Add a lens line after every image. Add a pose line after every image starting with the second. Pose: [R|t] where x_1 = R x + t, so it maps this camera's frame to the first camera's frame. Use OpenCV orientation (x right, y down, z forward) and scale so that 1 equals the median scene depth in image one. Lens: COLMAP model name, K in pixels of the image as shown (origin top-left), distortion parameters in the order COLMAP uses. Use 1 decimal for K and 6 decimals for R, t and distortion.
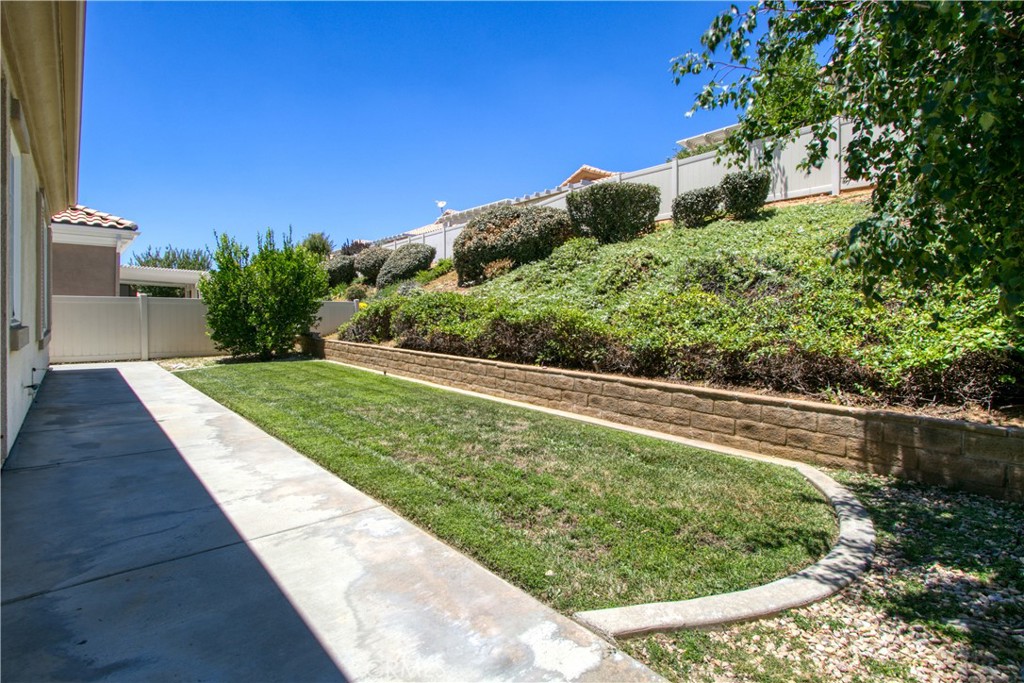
lens RADIAL K [[491.1, 0, 515.2], [0, 491.1, 314.4], [0, 0, 1]] dist [-0.001029, -0.000065]
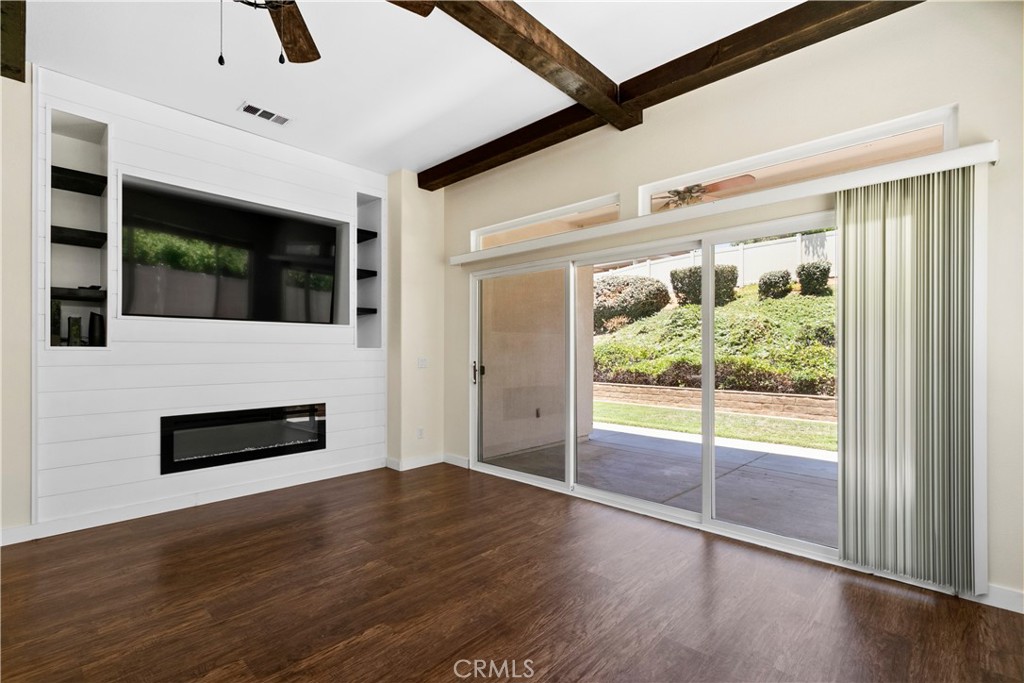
lens RADIAL K [[466.4, 0, 504.2], [0, 466.4, 350.4], [0, 0, 1]] dist [0.002798, 0.000244]
pose [[0.998216, -0.007402, 0.059237, -0.585773], [0.007302, 0.999972, 0.001910, -0.029841], [-0.059250, -0.001474, 0.998242, -0.393115]]
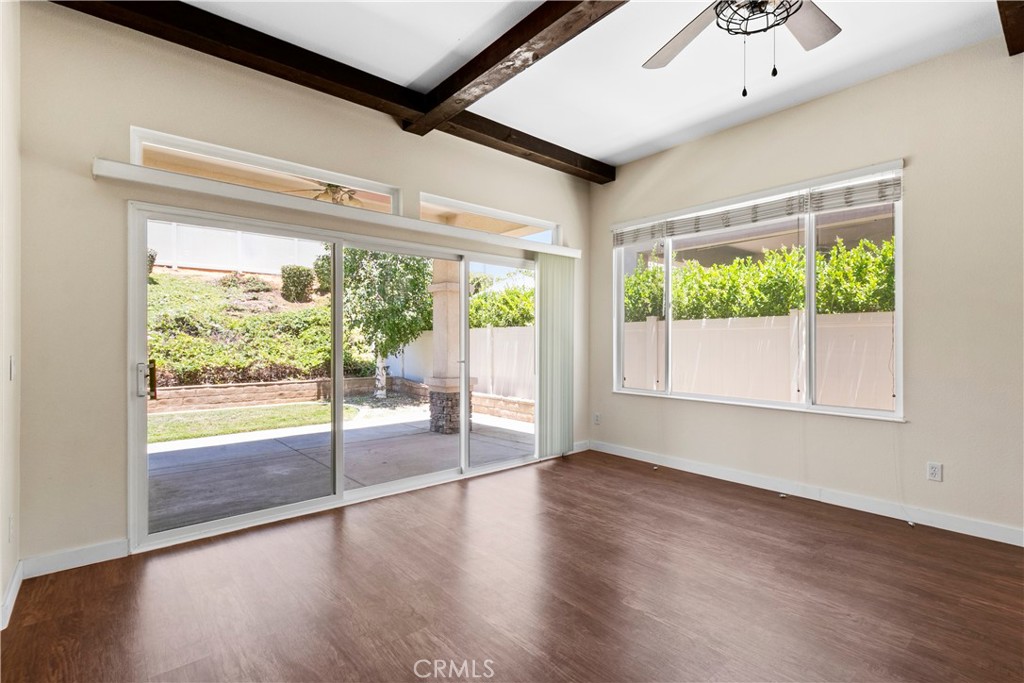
lens RADIAL K [[466.4, 0, 504.2], [0, 466.4, 350.4], [0, 0, 1]] dist [0.002798, 0.000244]
pose [[0.049900, -0.029864, 0.998308, -0.856074], [0.000621, 0.999554, 0.029871, -0.032589], [-0.998754, -0.000870, 0.049896, -0.128449]]
